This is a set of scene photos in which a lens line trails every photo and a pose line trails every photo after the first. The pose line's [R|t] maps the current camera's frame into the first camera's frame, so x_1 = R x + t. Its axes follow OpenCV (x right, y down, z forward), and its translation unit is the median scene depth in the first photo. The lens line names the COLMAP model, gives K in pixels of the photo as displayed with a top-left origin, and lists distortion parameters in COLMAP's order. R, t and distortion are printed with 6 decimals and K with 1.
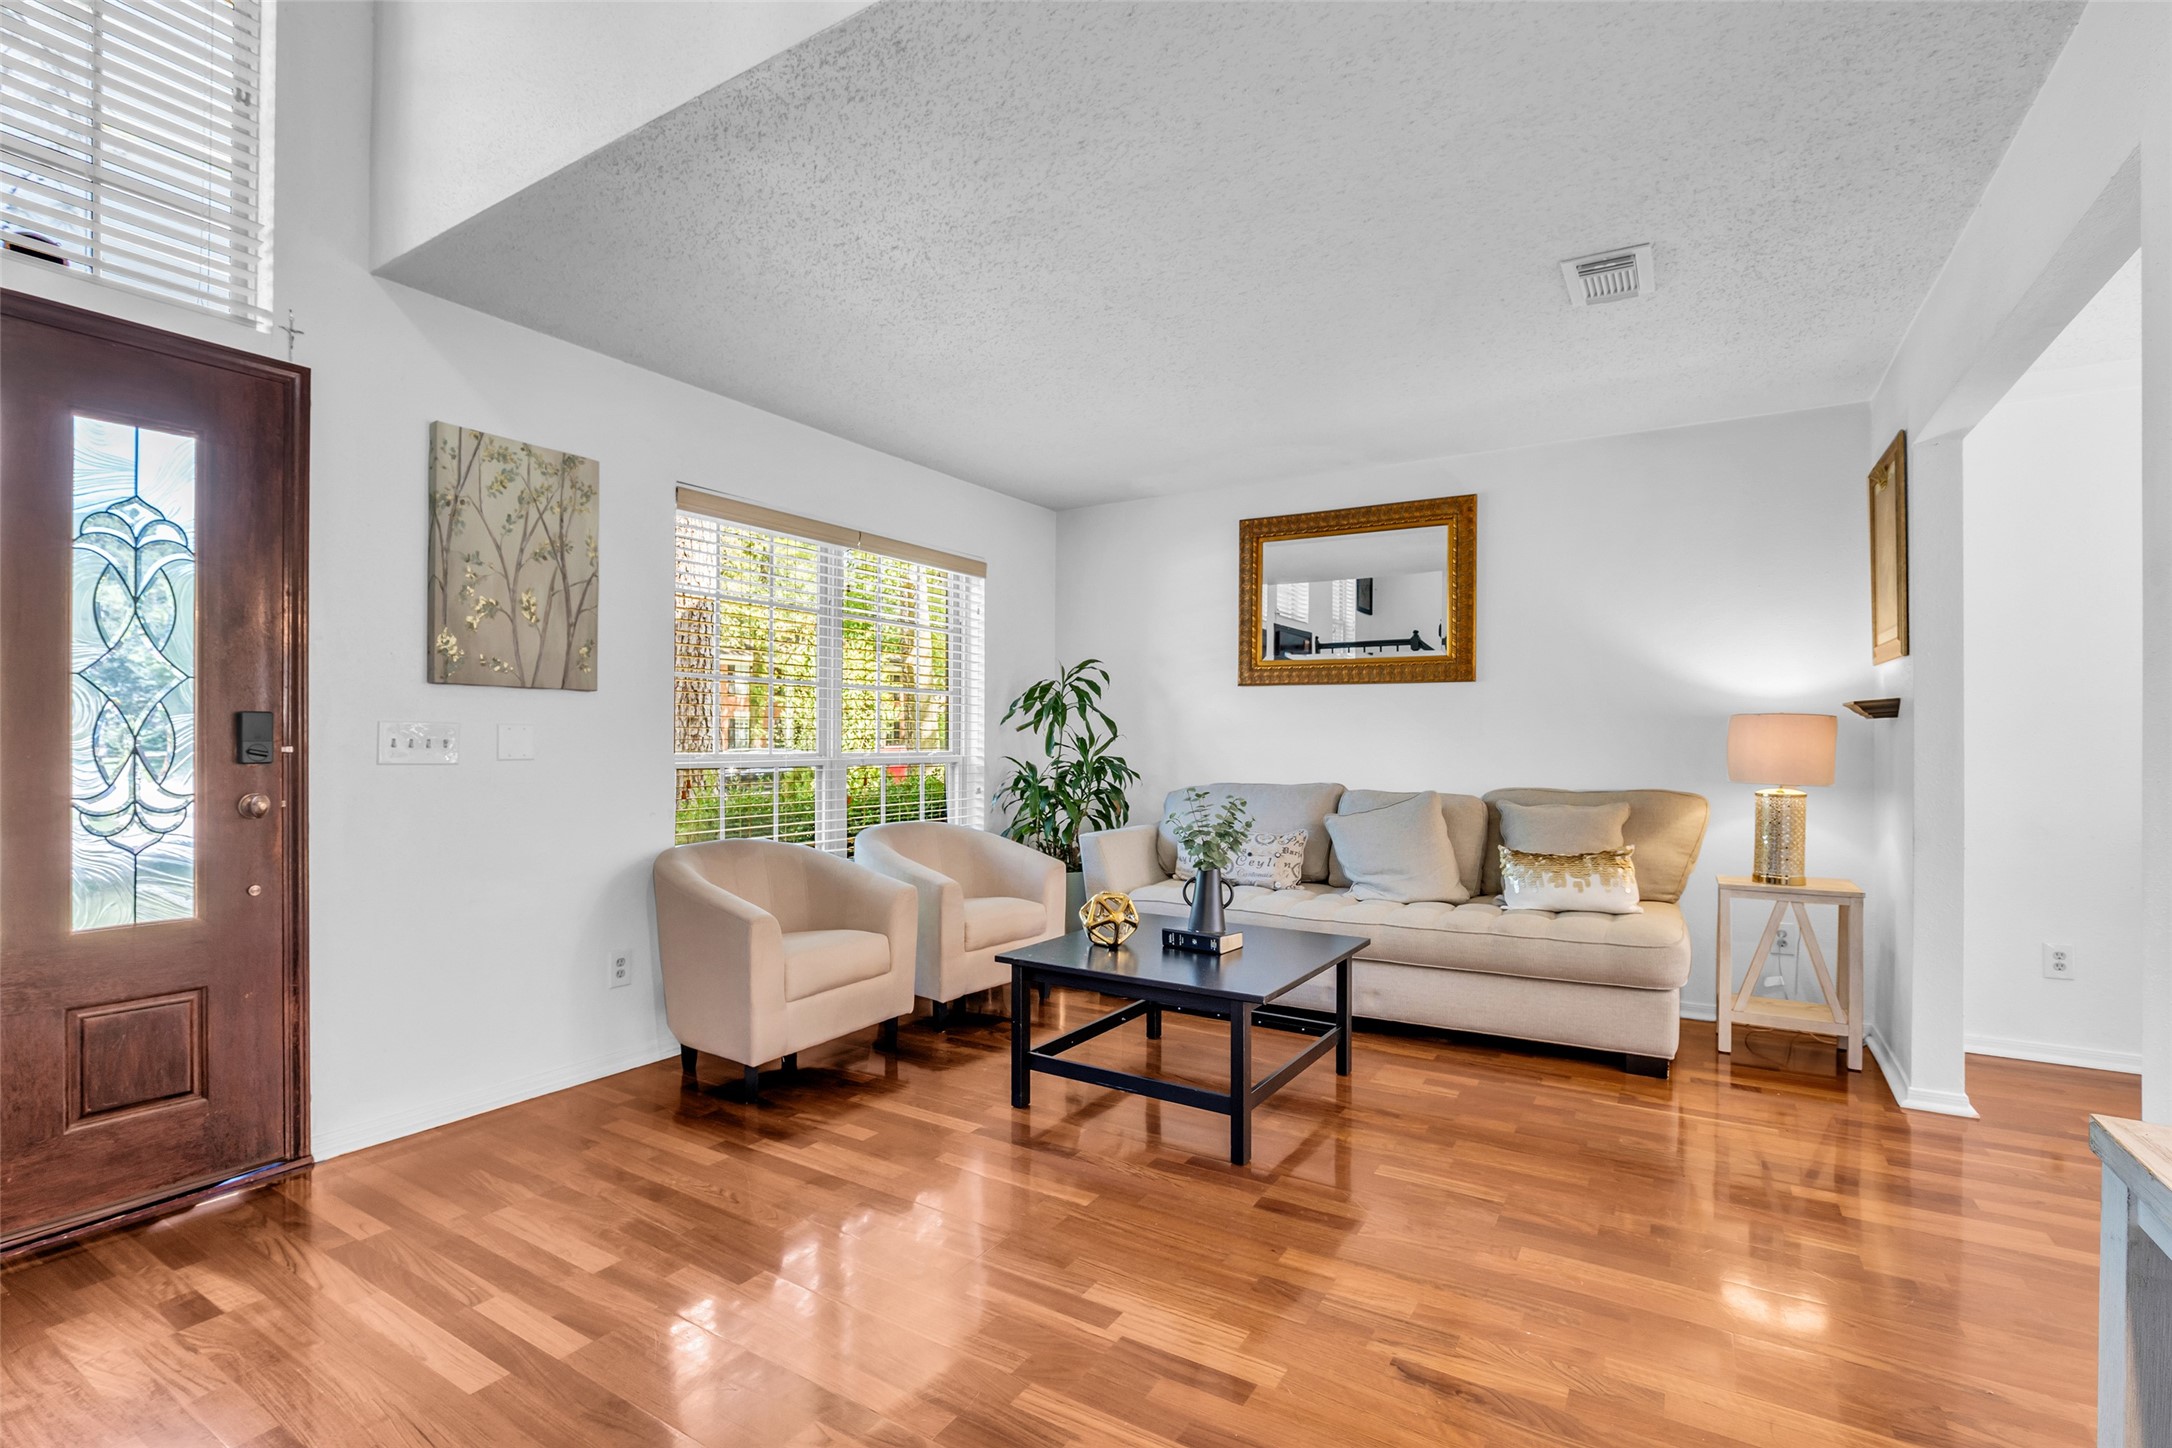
lens RADIAL K [[1000.9, 0, 1080.6], [0, 1000.9, 734.6], [0, 0, 1]] dist [-0.022421, 0.005018]
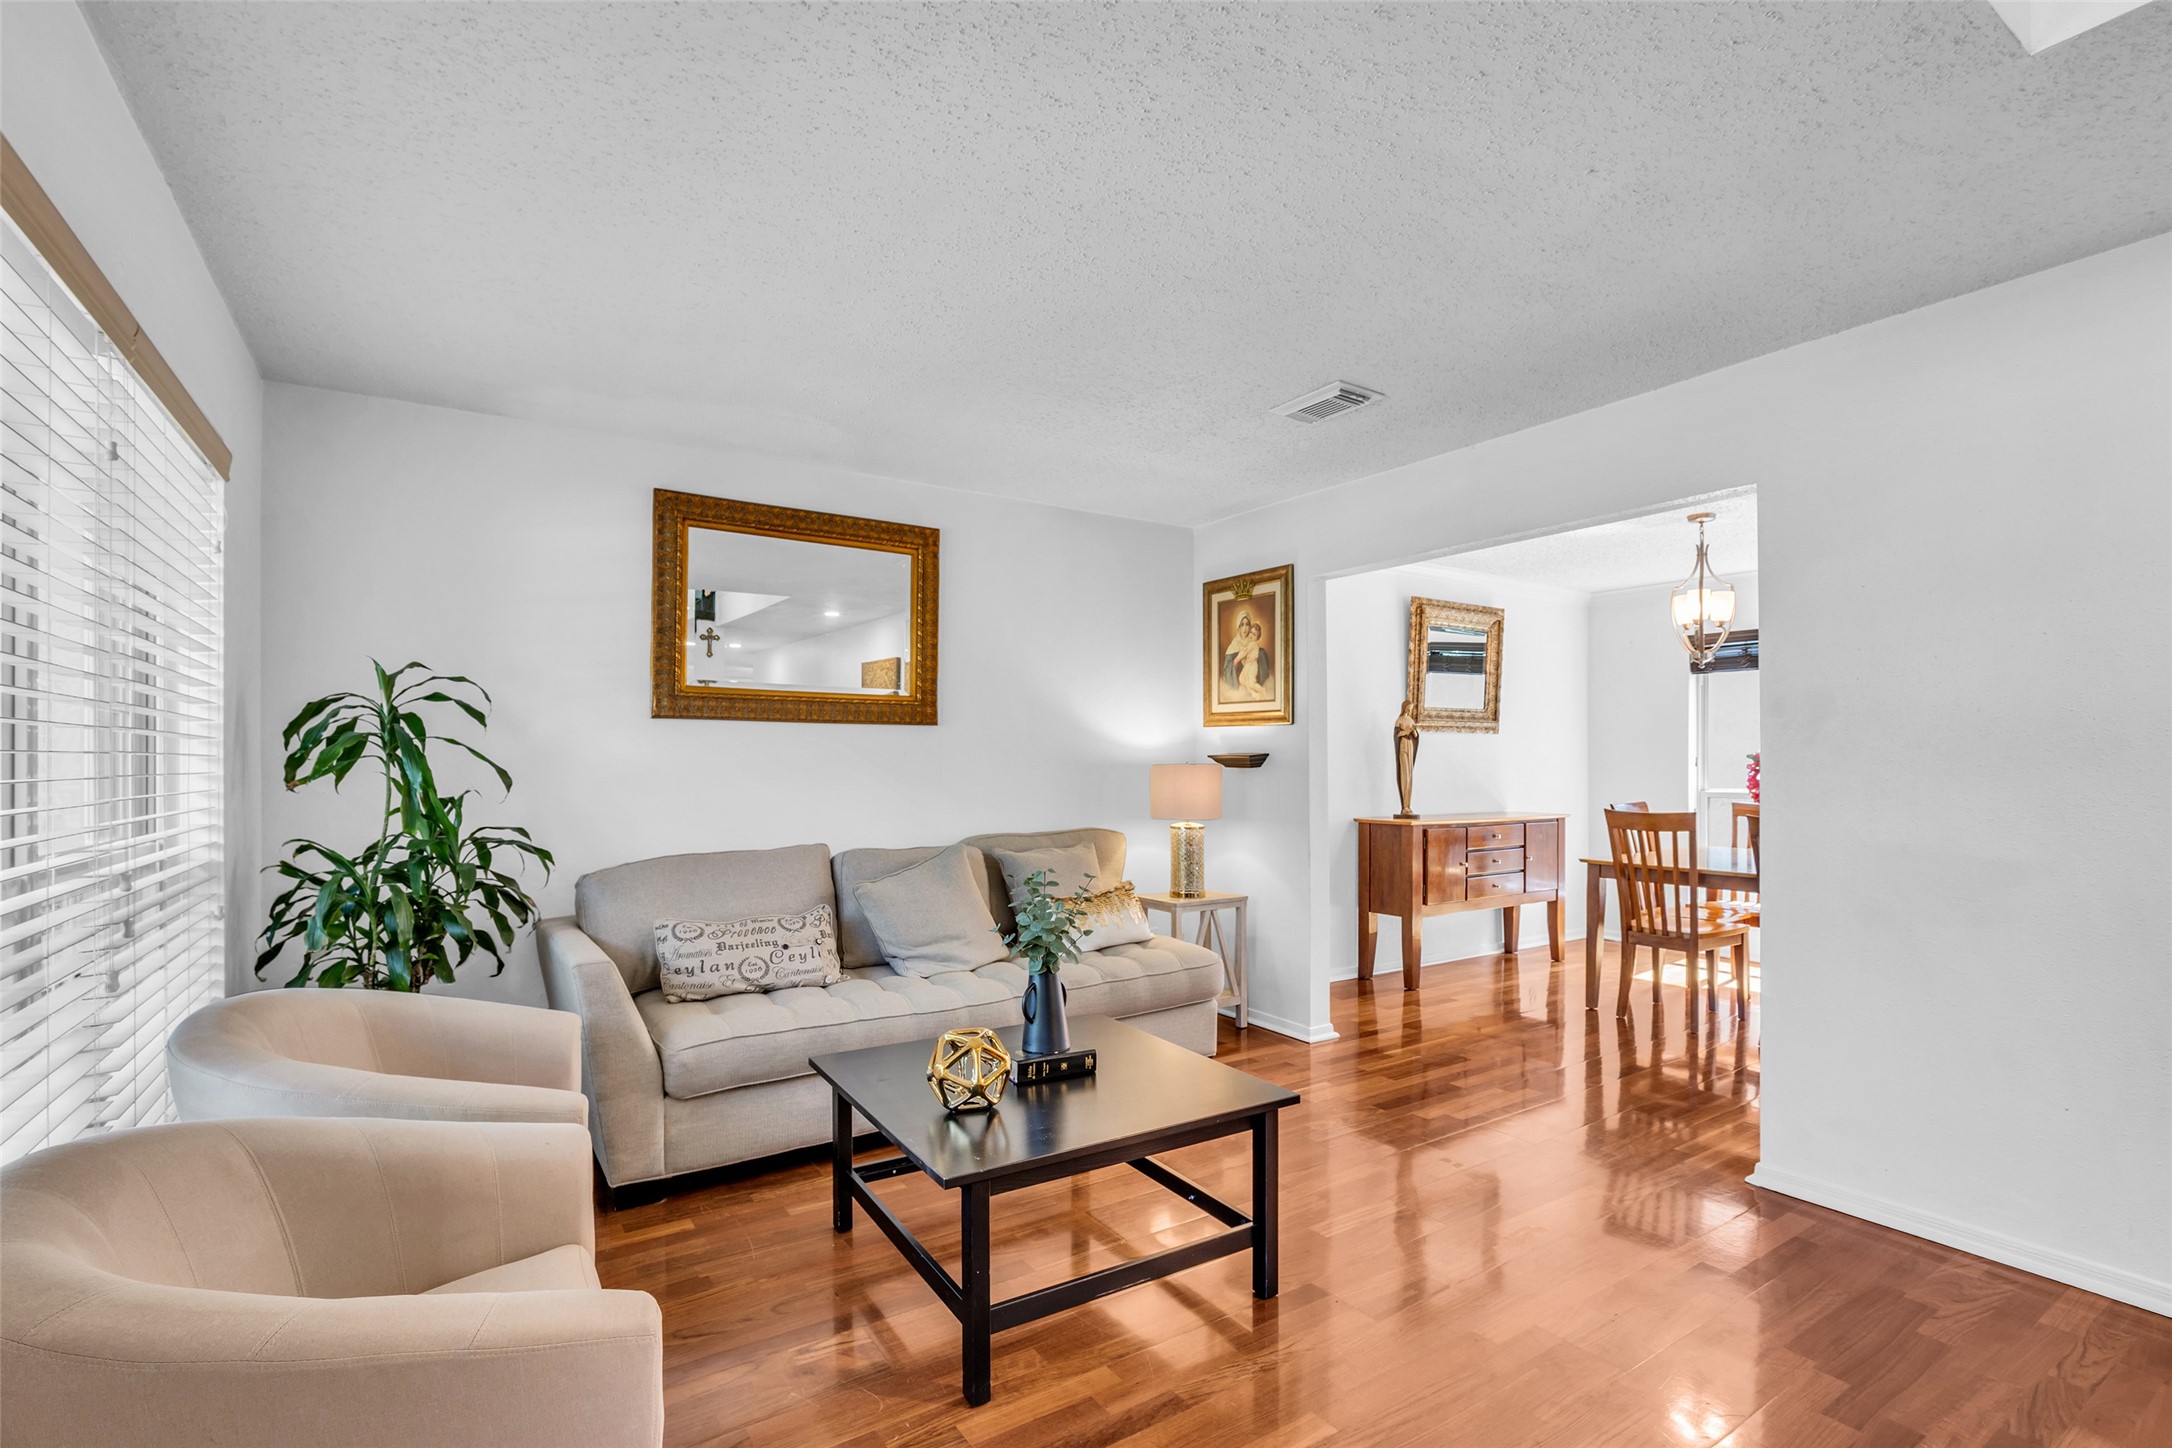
lens RADIAL K [[1000.9, 0, 1111.1], [0, 1000.9, 760.5], [0, 0, 1]] dist [-0.022421, 0.005018]
pose [[0.414974, -0.003132, 0.909828, -0.504303], [-0.000406, 0.999993, 0.003628, -0.029212], [-0.909833, -0.001875, 0.414970, 0.563085]]
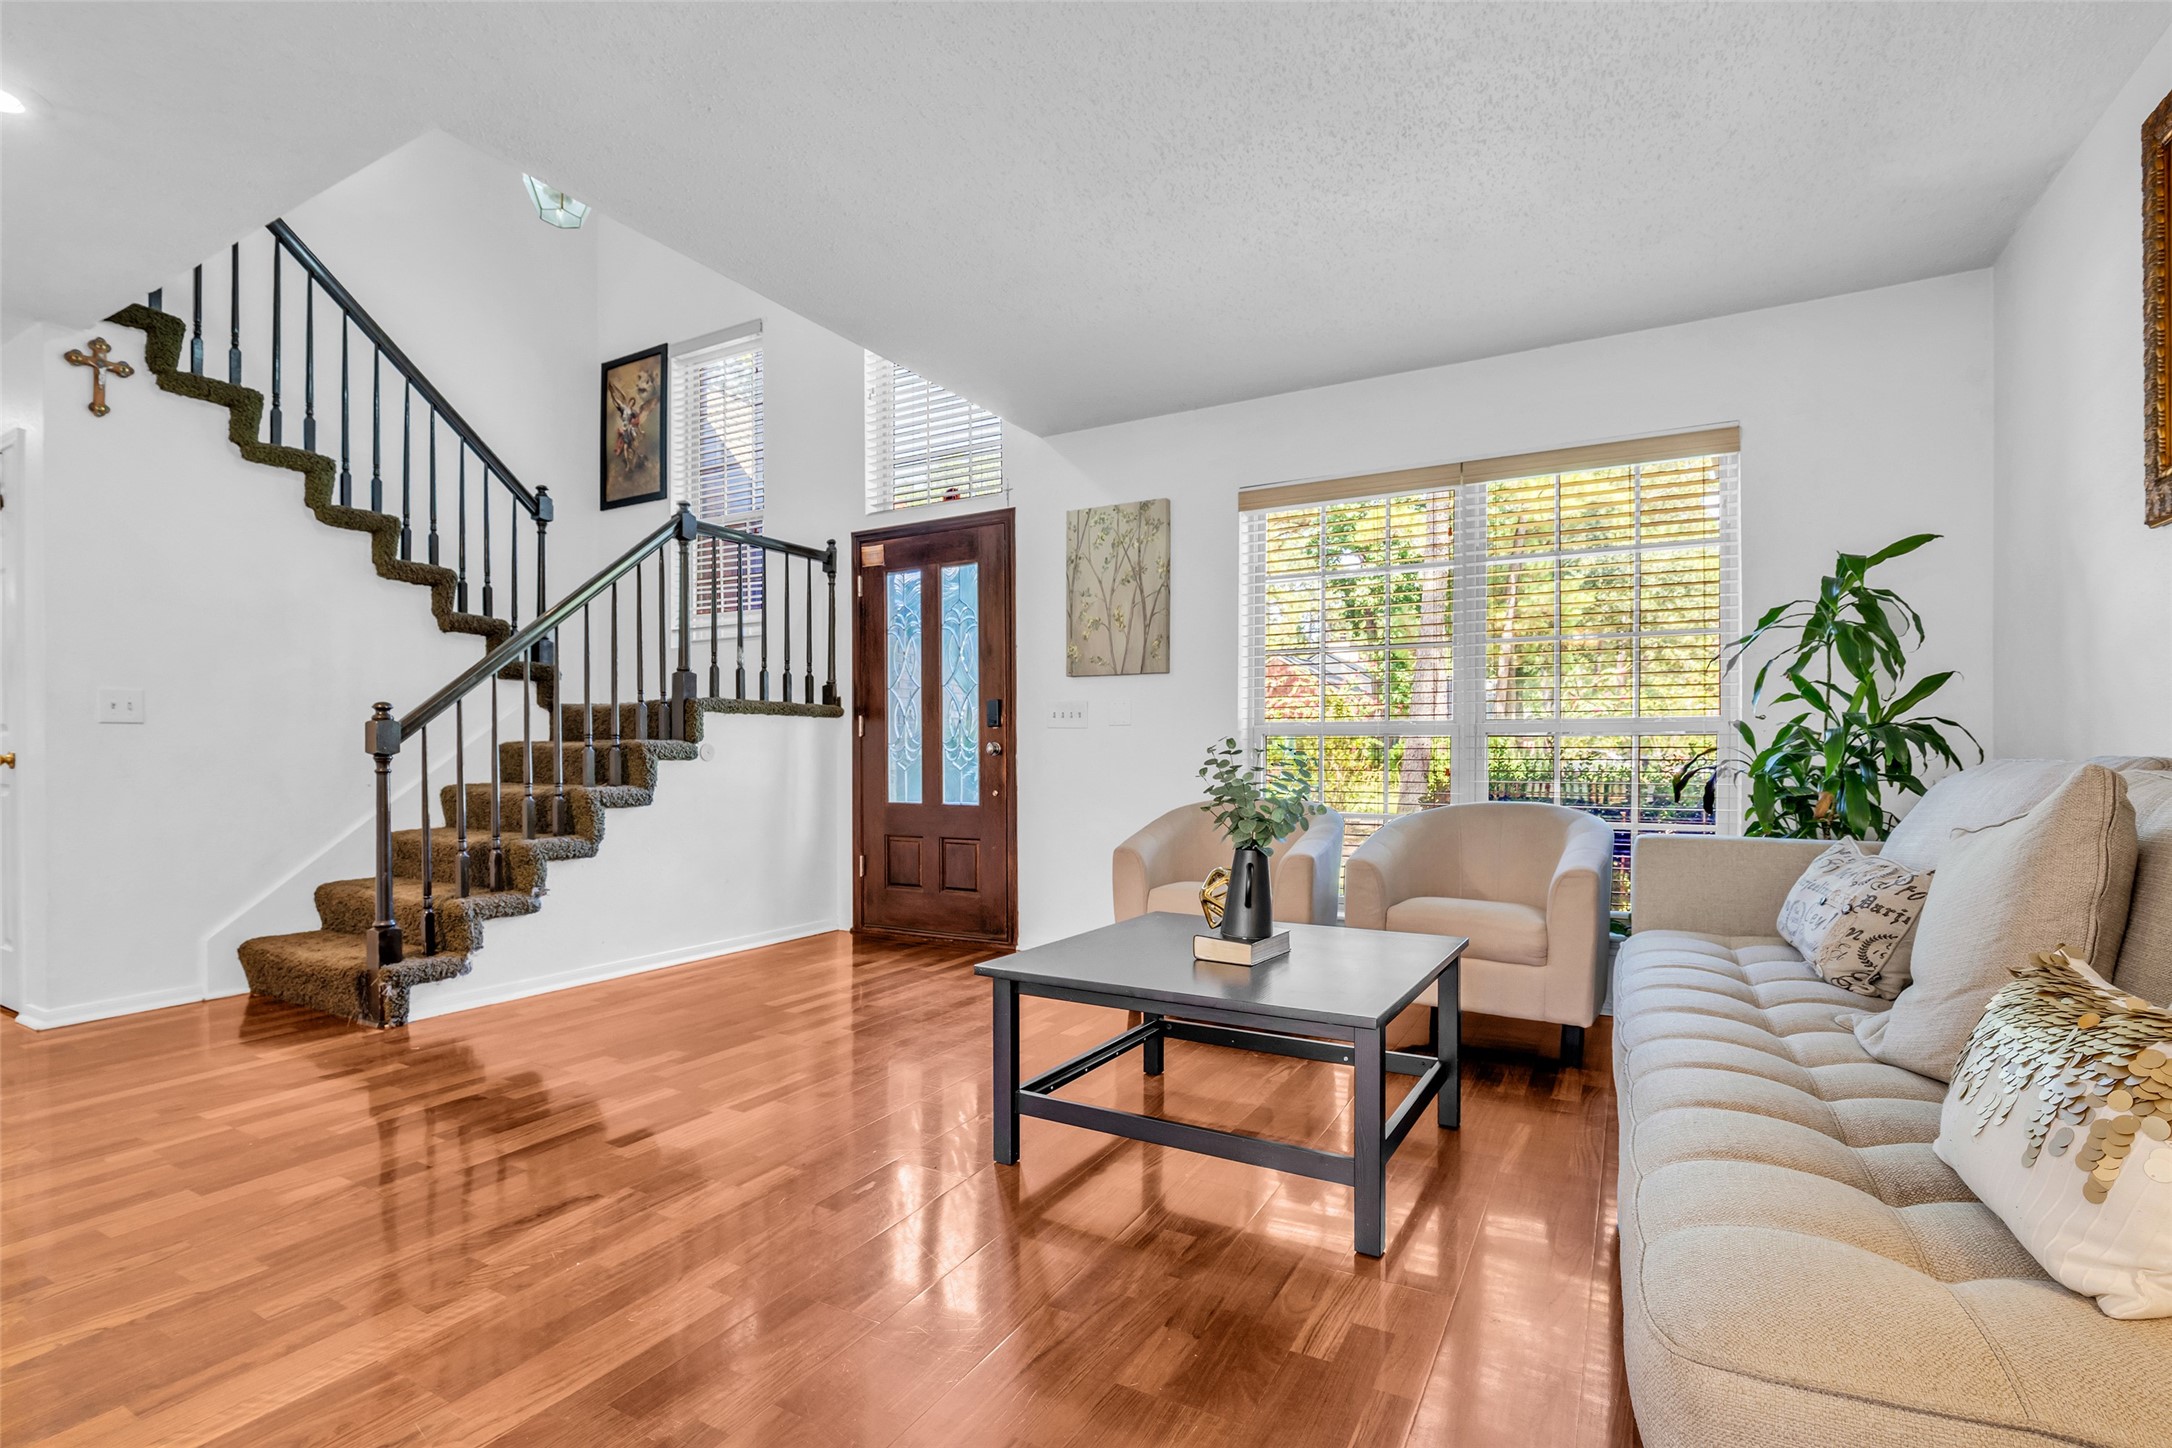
lens RADIAL K [[1000.9, 0, 1082.4], [0, 1000.9, 745.6], [0, 0, 1]] dist [-0.022421, 0.005018]
pose [[0.039796, -0.011854, -0.999137, 0.745375], [0.004359, 0.999922, -0.011689, 0.060702], [0.999198, -0.003890, 0.039845, 0.752359]]
